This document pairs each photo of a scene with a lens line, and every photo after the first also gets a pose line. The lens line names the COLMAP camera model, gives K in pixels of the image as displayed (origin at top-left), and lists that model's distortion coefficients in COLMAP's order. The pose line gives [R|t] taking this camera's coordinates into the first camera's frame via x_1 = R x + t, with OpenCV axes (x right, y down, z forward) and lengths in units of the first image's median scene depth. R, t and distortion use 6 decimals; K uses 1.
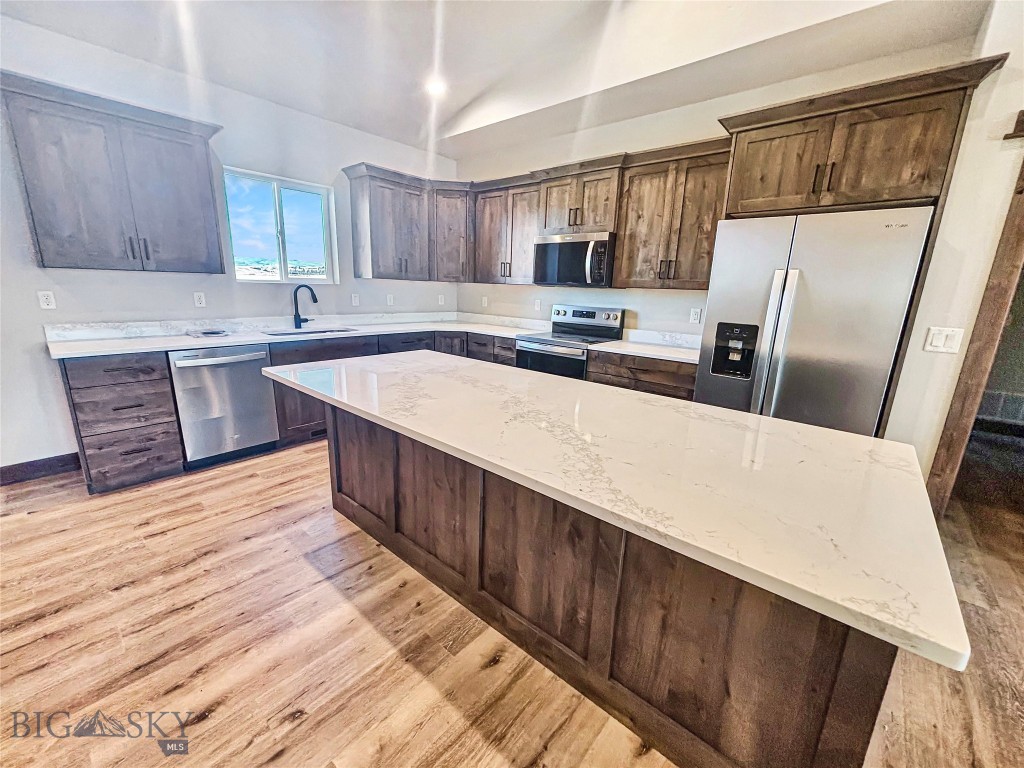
lens RADIAL K [[413.4, 0, 503.2], [0, 413.4, 388.0], [0, 0, 1]] dist [-0.000487, 0.000138]
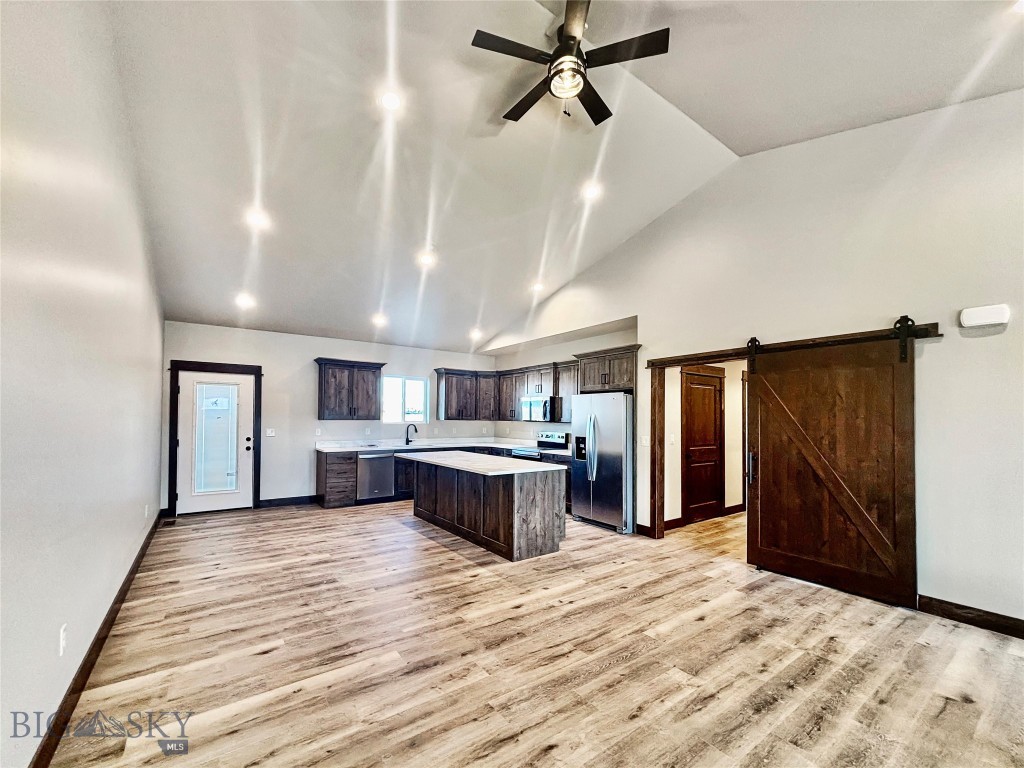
lens RADIAL K [[422.3, 0, 512.9], [0, 422.3, 410.3], [0, 0, 1]] dist [-0.000074, -0.000115]
pose [[0.977396, -0.026558, -0.209741, 0.520592], [-0.029106, 0.965728, -0.257918, 0.245059], [0.209402, 0.258193, 0.943126, -1.029283]]
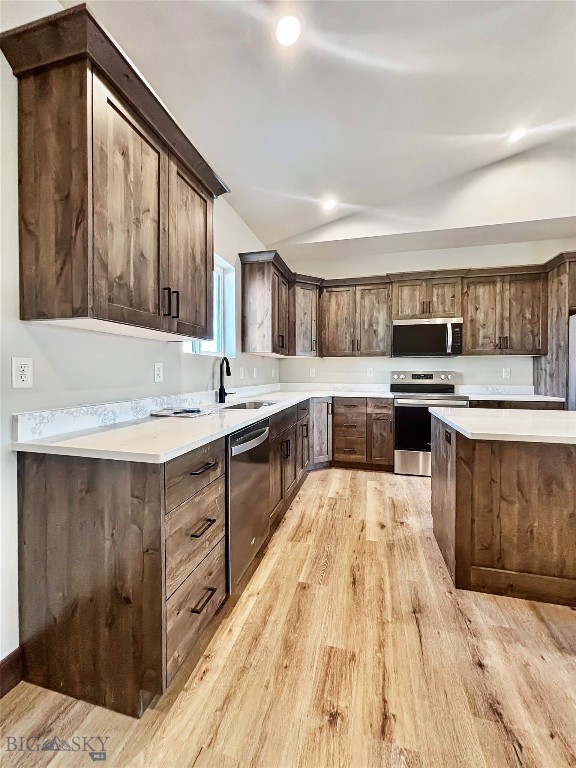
lens RADIAL K [[316.7, 0, 284.8], [0, 316.7, 375.1], [0, 0, 1]] dist [-0.000074, -0.000115]
pose [[0.888771, -0.035258, 0.456994, -0.799881], [0.136332, 0.972247, -0.190130, -0.059088], [-0.437607, 0.231285, 0.868912, 0.361851]]
